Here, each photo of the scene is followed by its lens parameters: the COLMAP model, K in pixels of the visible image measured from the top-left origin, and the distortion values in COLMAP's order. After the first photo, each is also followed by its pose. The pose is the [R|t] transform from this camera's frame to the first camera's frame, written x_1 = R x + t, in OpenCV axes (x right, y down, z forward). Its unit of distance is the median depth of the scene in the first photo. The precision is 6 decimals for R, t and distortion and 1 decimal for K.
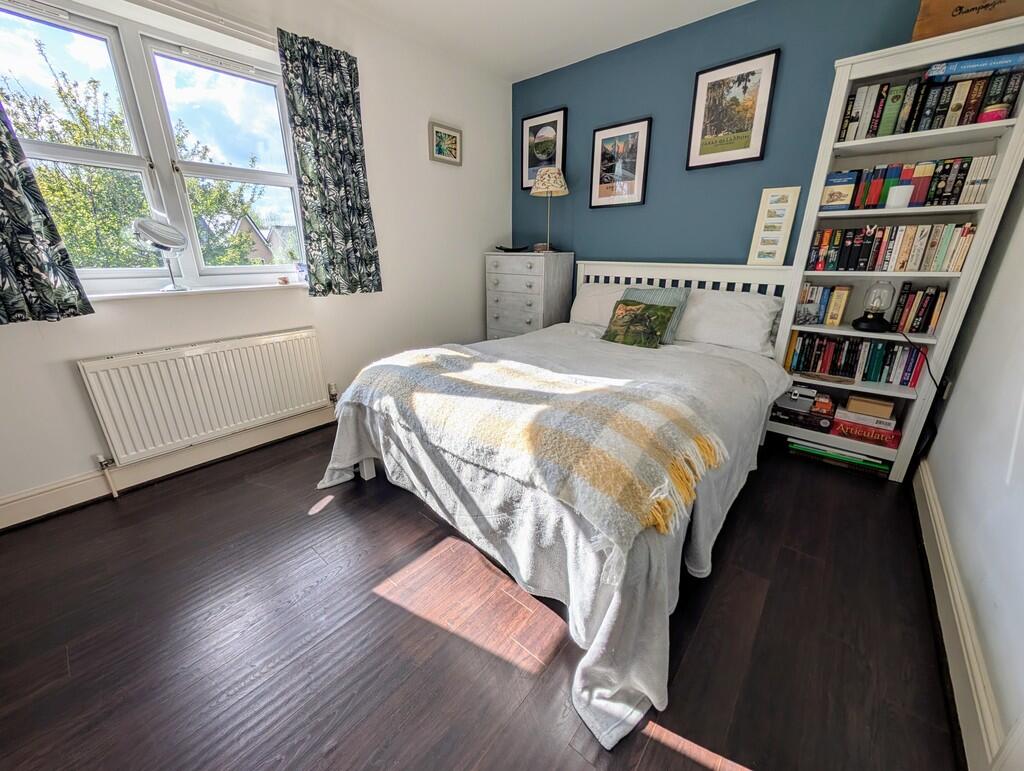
lens RADIAL K [[385.9, 0, 513.3], [0, 385.9, 384.1], [0, 0, 1]] dist [-0.003156, 0.000820]
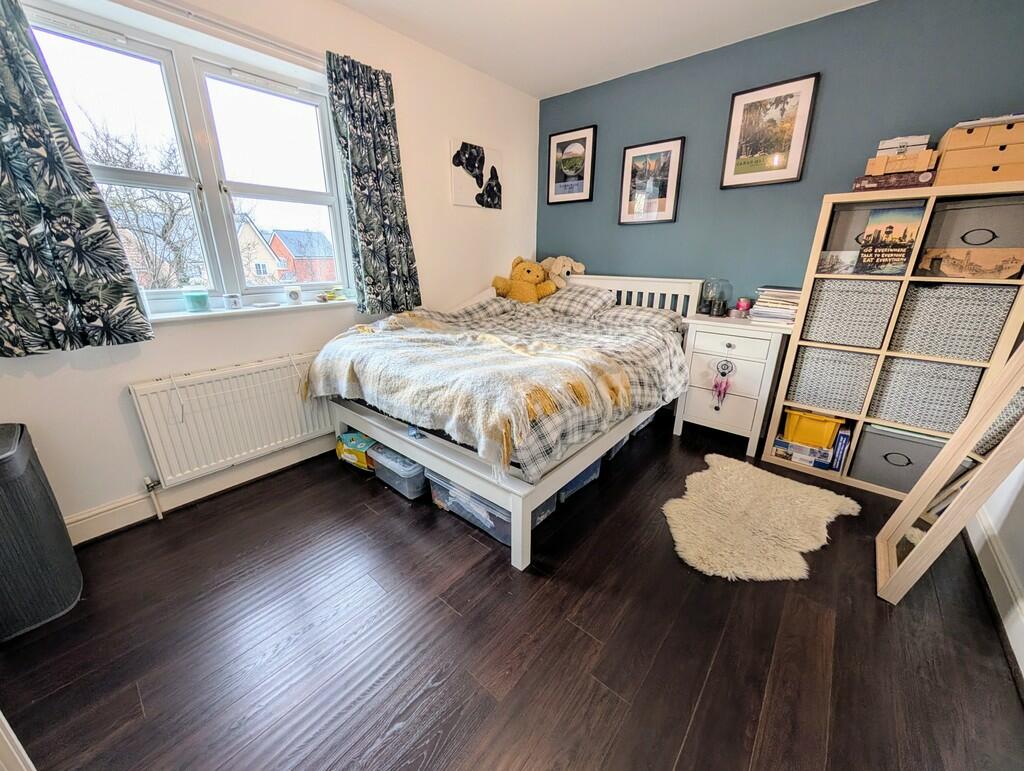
lens RADIAL K [[385.9, 0, 510.7], [0, 385.9, 383.6], [0, 0, 1]] dist [-0.003156, 0.000820]
pose [[0.999986, 0.003599, 0.003832, -0.107441], [-0.003561, 0.999946, -0.009801, -0.038865], [-0.003867, 0.009787, 0.999945, 0.001312]]
